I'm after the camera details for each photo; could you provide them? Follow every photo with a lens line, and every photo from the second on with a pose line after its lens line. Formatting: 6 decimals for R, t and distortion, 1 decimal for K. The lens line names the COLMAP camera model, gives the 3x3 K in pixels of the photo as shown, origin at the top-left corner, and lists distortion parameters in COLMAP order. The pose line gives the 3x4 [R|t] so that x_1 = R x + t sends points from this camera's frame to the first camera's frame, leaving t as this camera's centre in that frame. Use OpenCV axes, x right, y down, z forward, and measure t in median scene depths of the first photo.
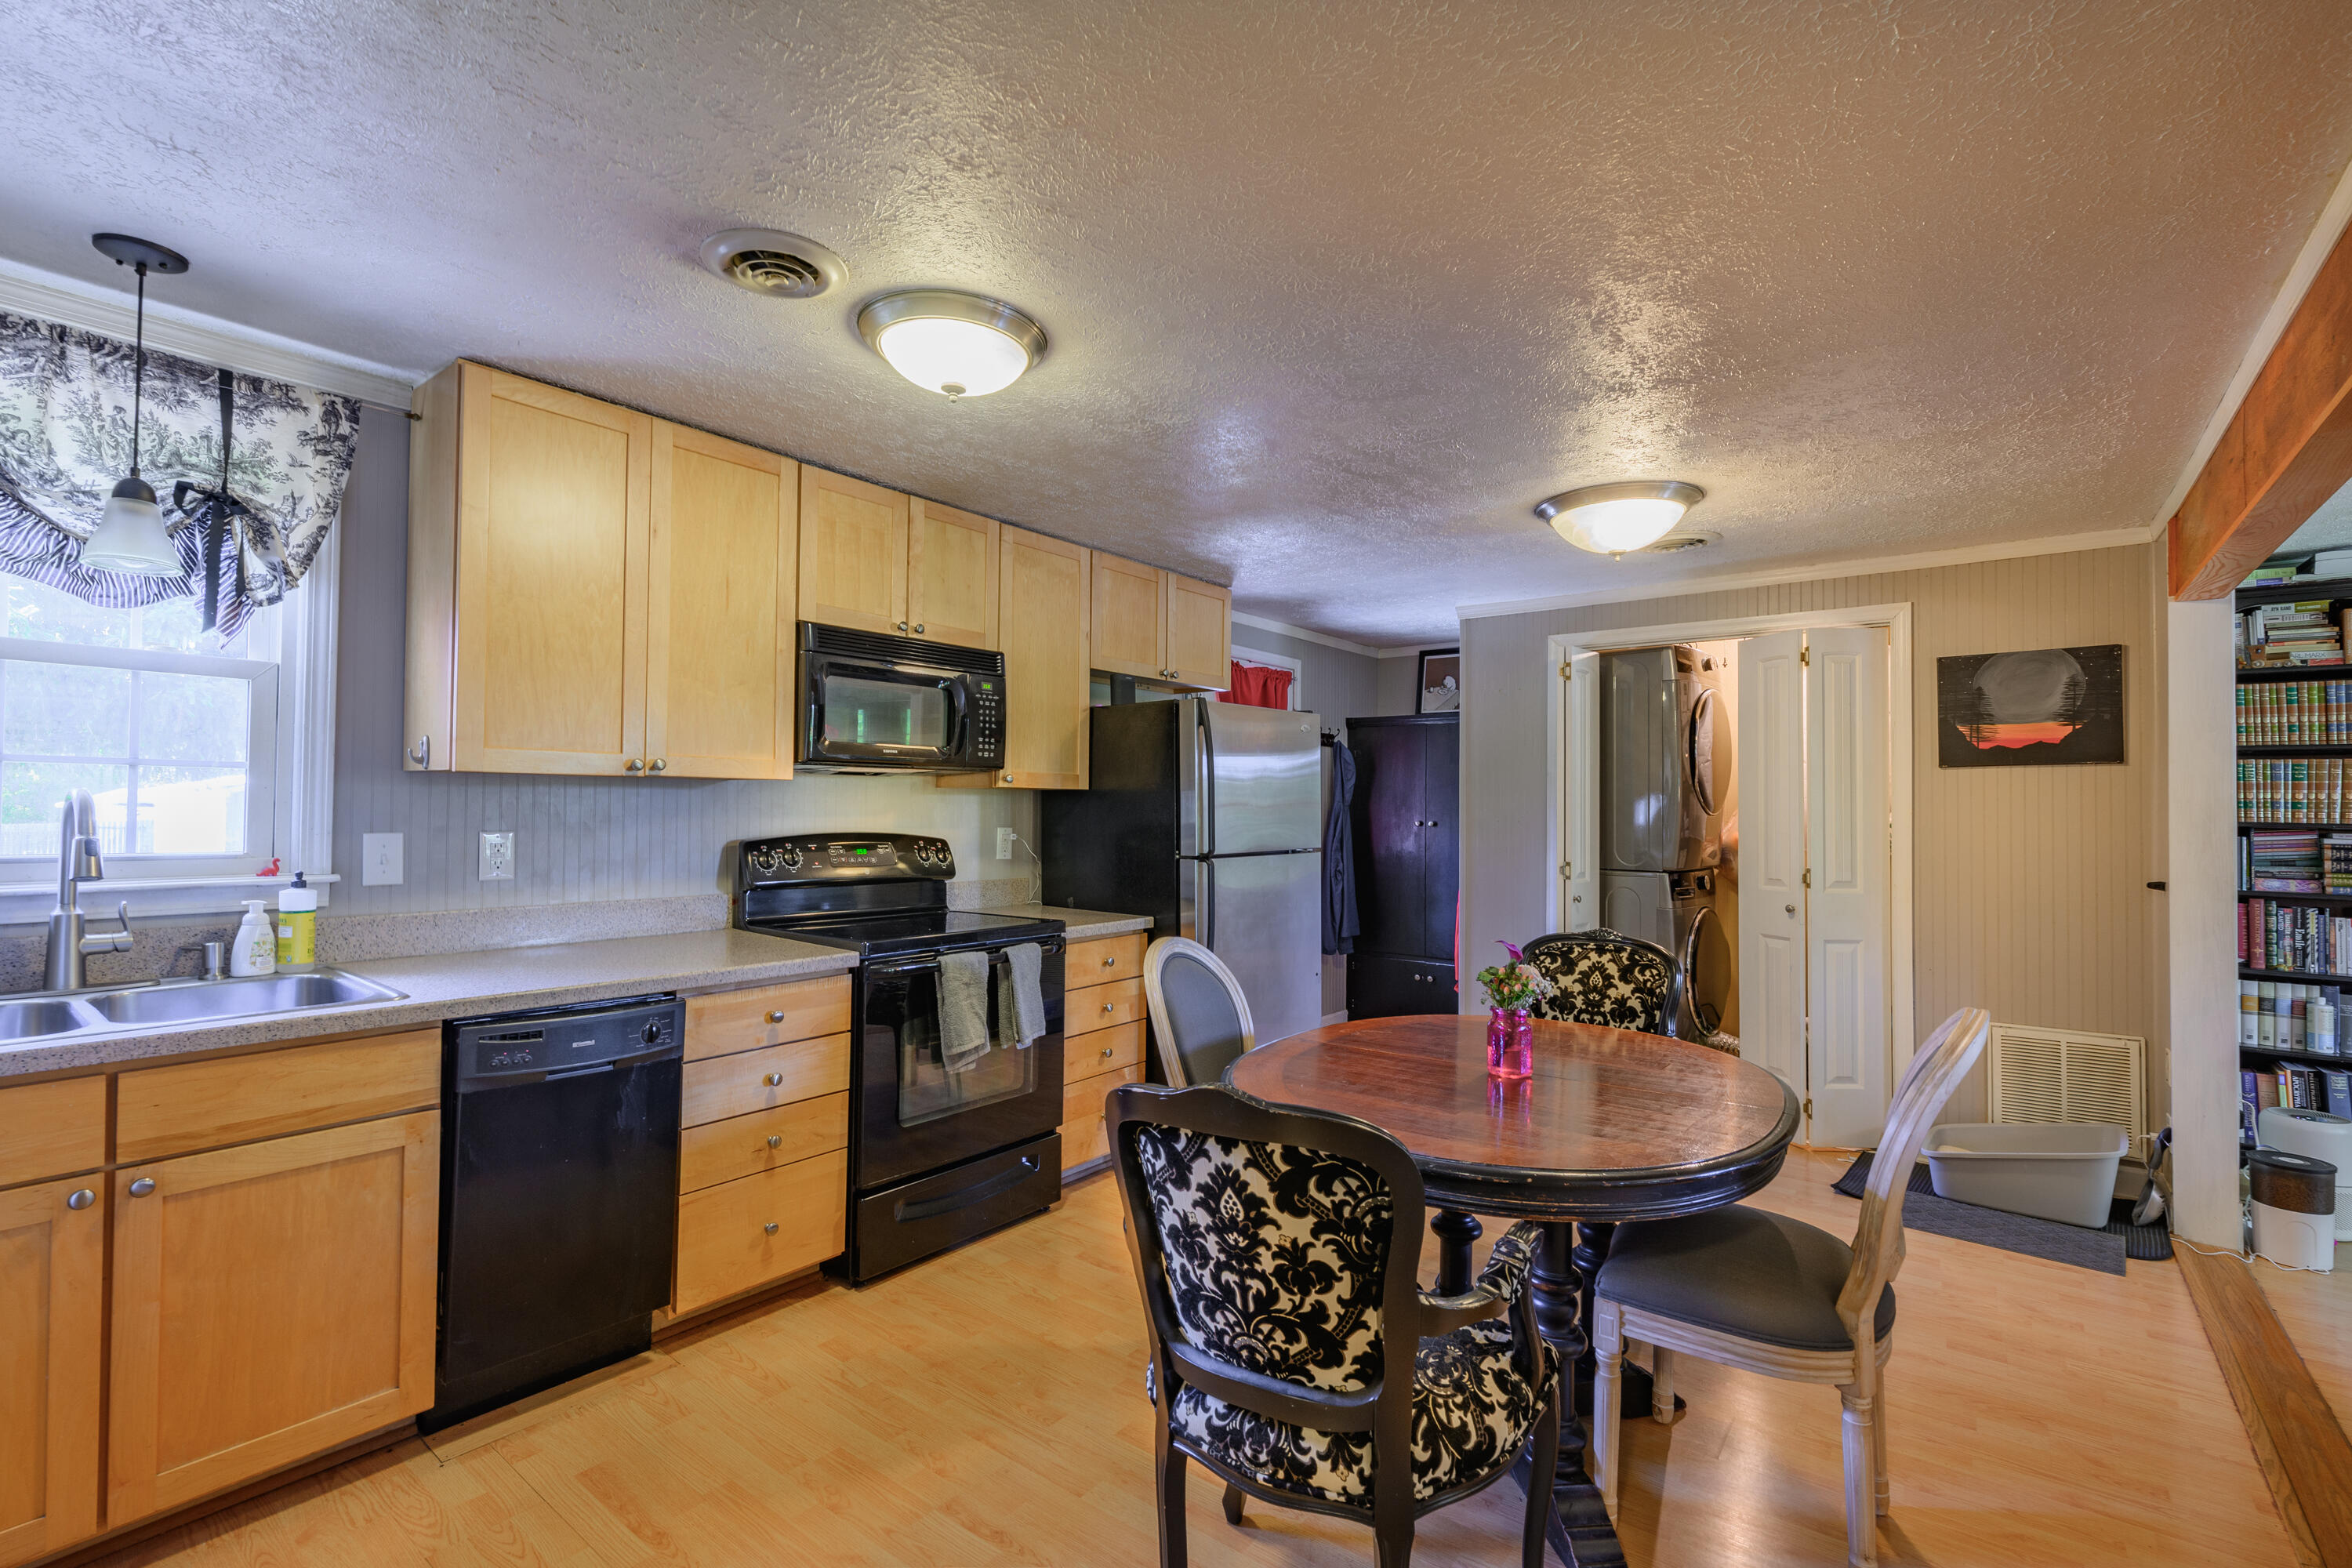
lens RADIAL K [[1045.2, 0, 1181.0], [0, 1045.2, 792.6], [0, 0, 1]] dist [-0.001807, 0.000021]
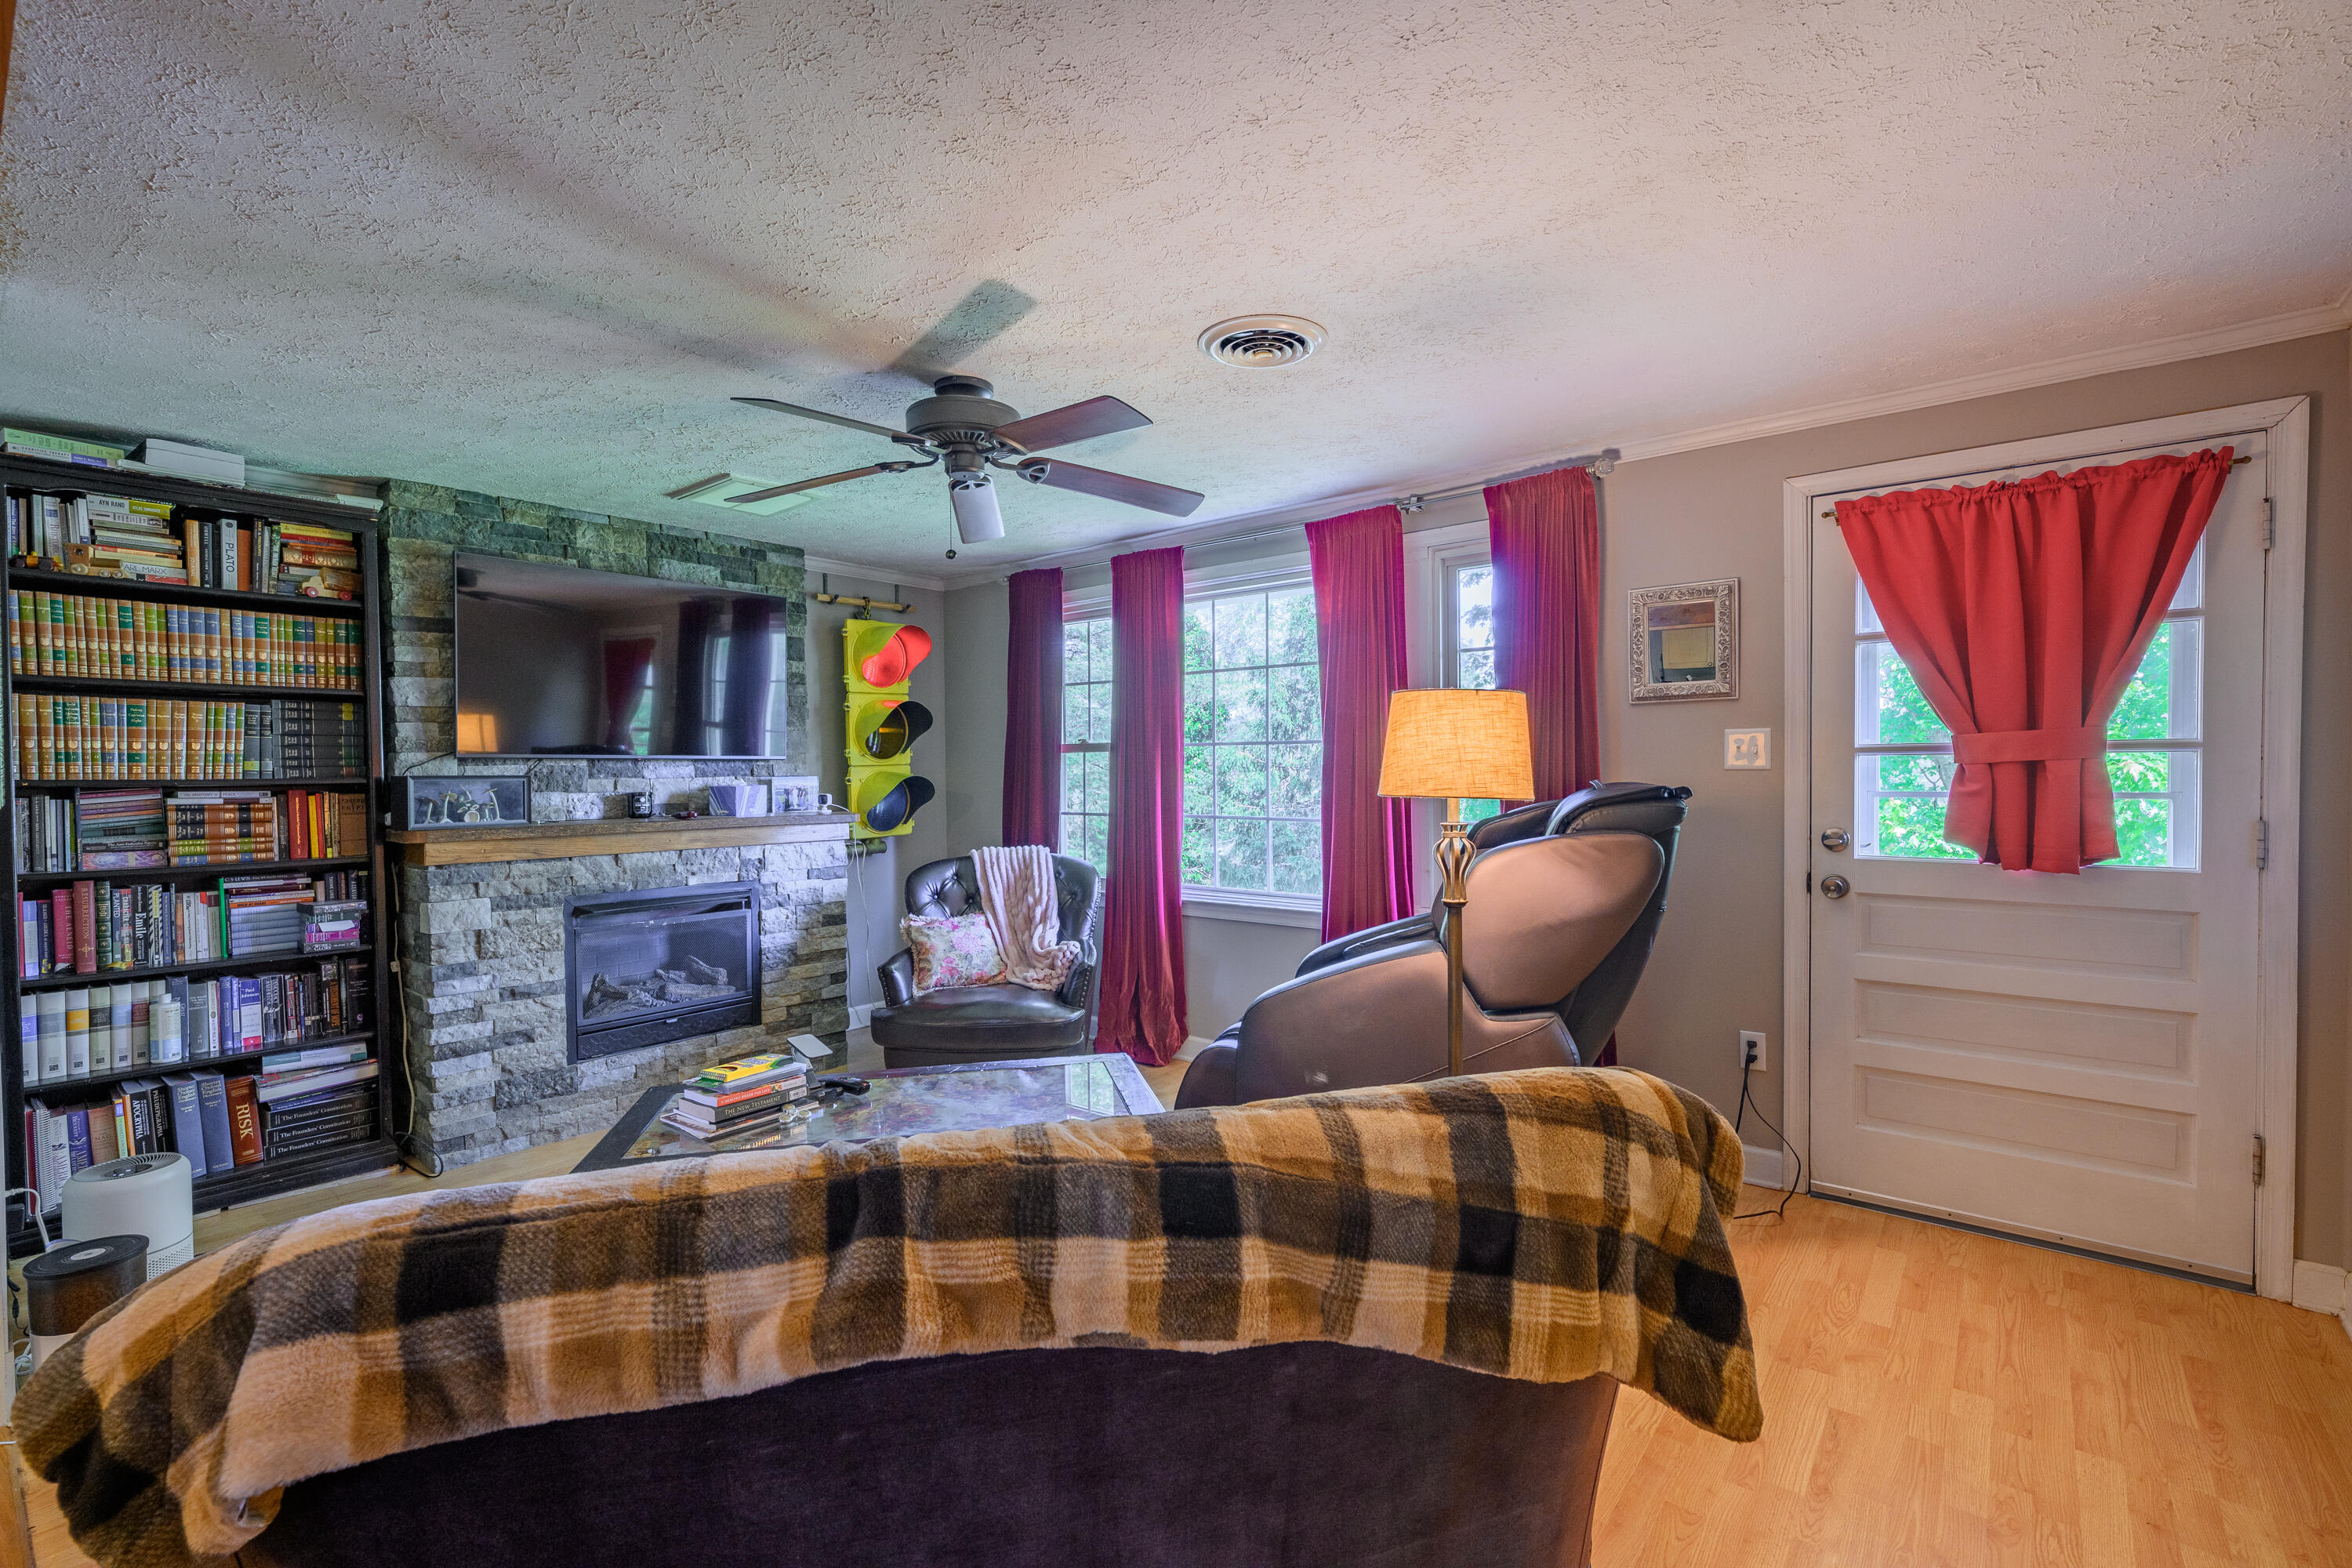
lens RADIAL K [[1045.2, 0, 1178.3], [0, 1045.2, 781.2], [0, 0, 1]] dist [-0.001807, 0.000021]
pose [[0.030900, -0.020151, 0.999319, 0.305624], [-0.005193, 0.999780, 0.020321, 0.009992], [-0.999509, -0.005817, 0.030788, 0.186386]]
